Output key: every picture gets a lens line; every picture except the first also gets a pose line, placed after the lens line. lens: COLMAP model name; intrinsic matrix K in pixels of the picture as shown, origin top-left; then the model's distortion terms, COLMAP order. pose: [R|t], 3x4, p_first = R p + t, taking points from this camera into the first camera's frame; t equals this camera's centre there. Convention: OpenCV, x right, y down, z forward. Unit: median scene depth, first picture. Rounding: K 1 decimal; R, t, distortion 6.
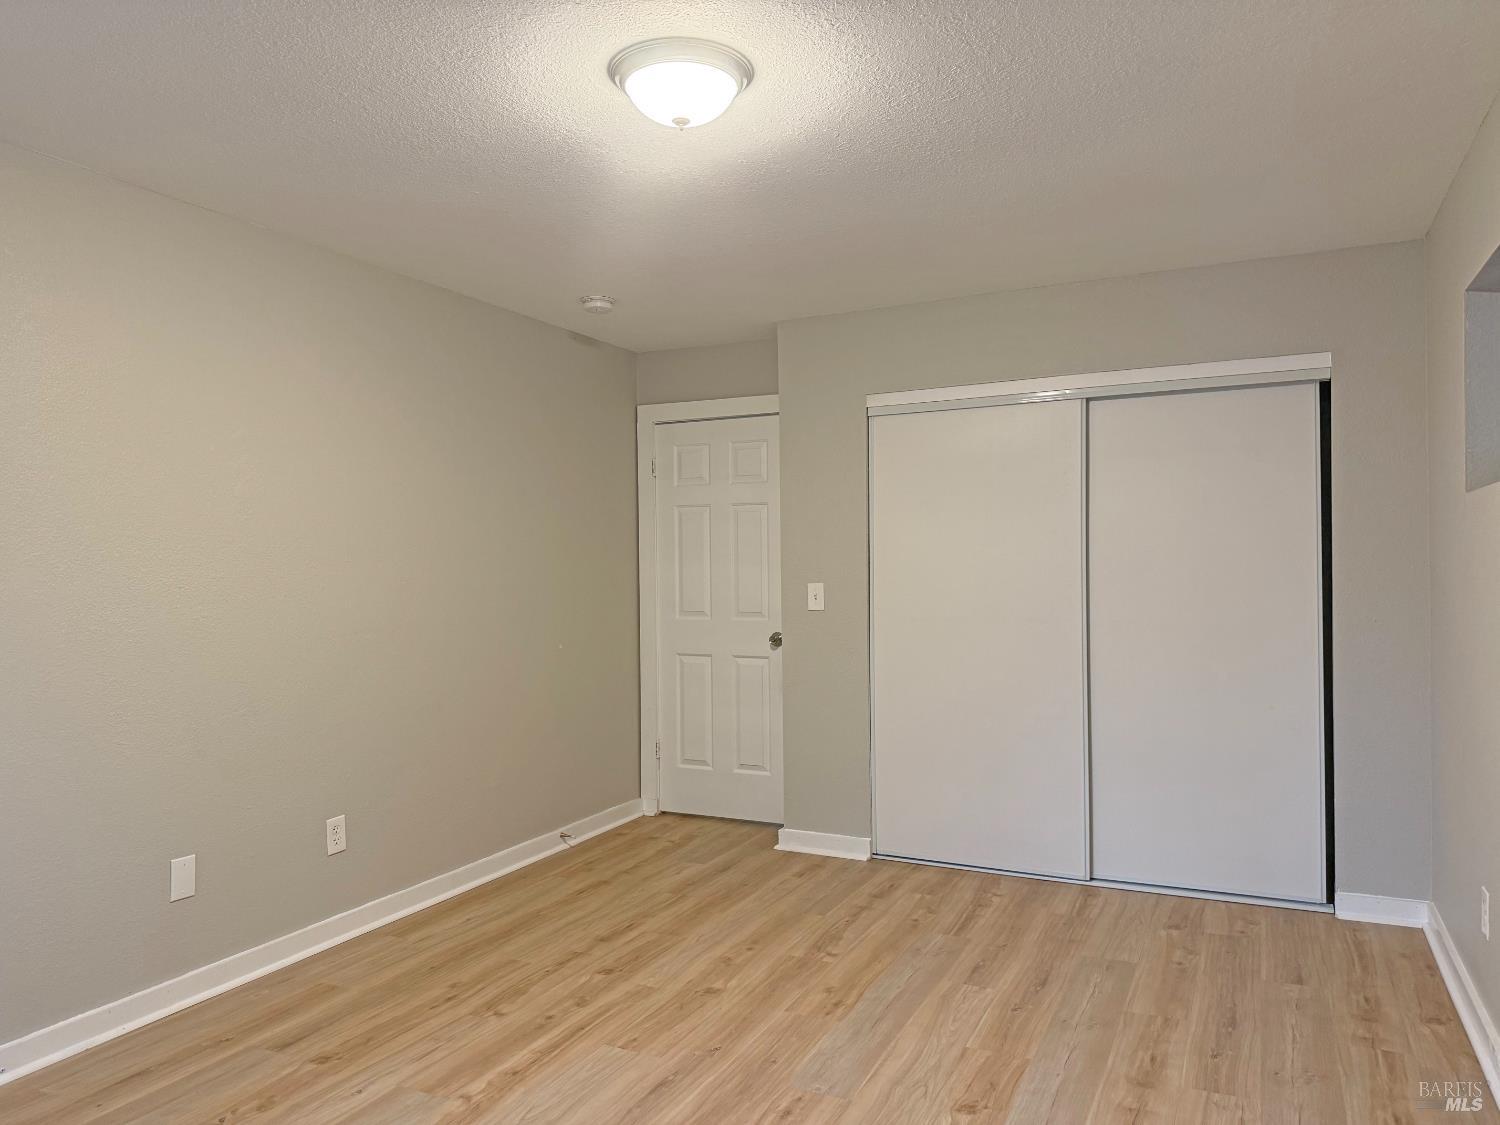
lens RADIAL K [[1059.2, 0, 746.0], [0, 1059.2, 561.4], [0, 0, 1]] dist [0.006221, -0.006367]
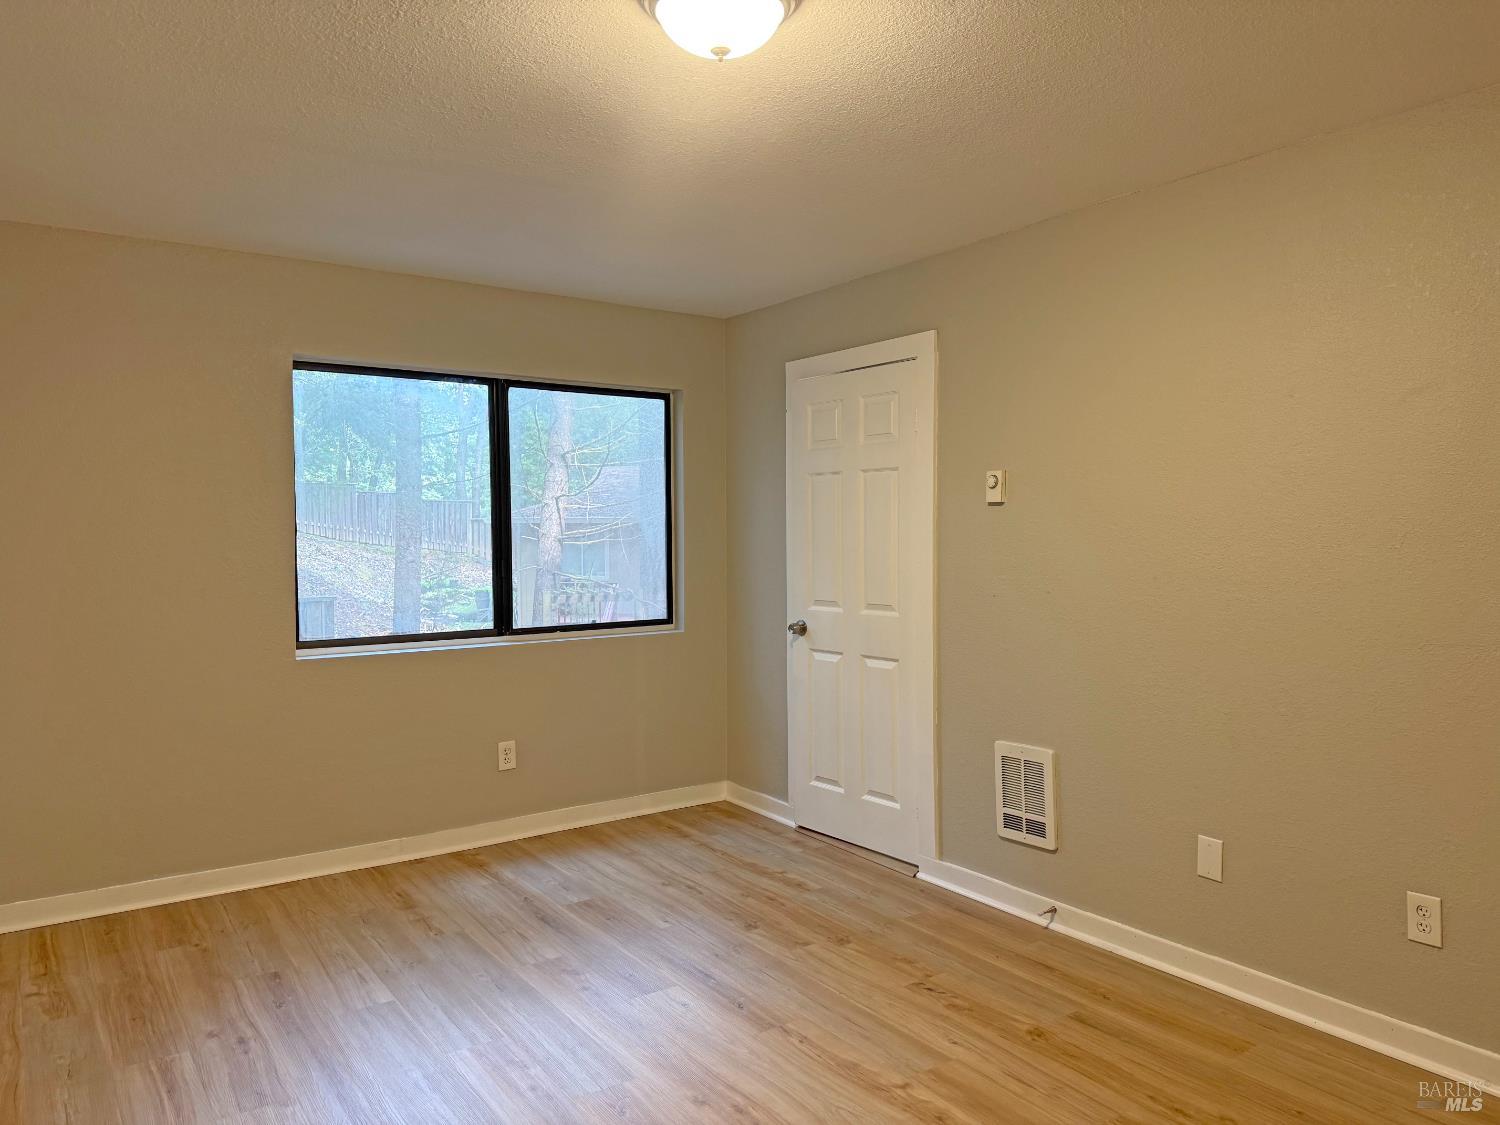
lens RADIAL K [[1059.2, 0, 746.6], [0, 1059.2, 564.4], [0, 0, 1]] dist [0.006221, -0.006367]
pose [[-0.493234, 0.036869, -0.869115, 0.588549], [0.013642, 0.999306, 0.034649, -0.018052], [0.869790, 0.005234, -0.493395, 1.220887]]
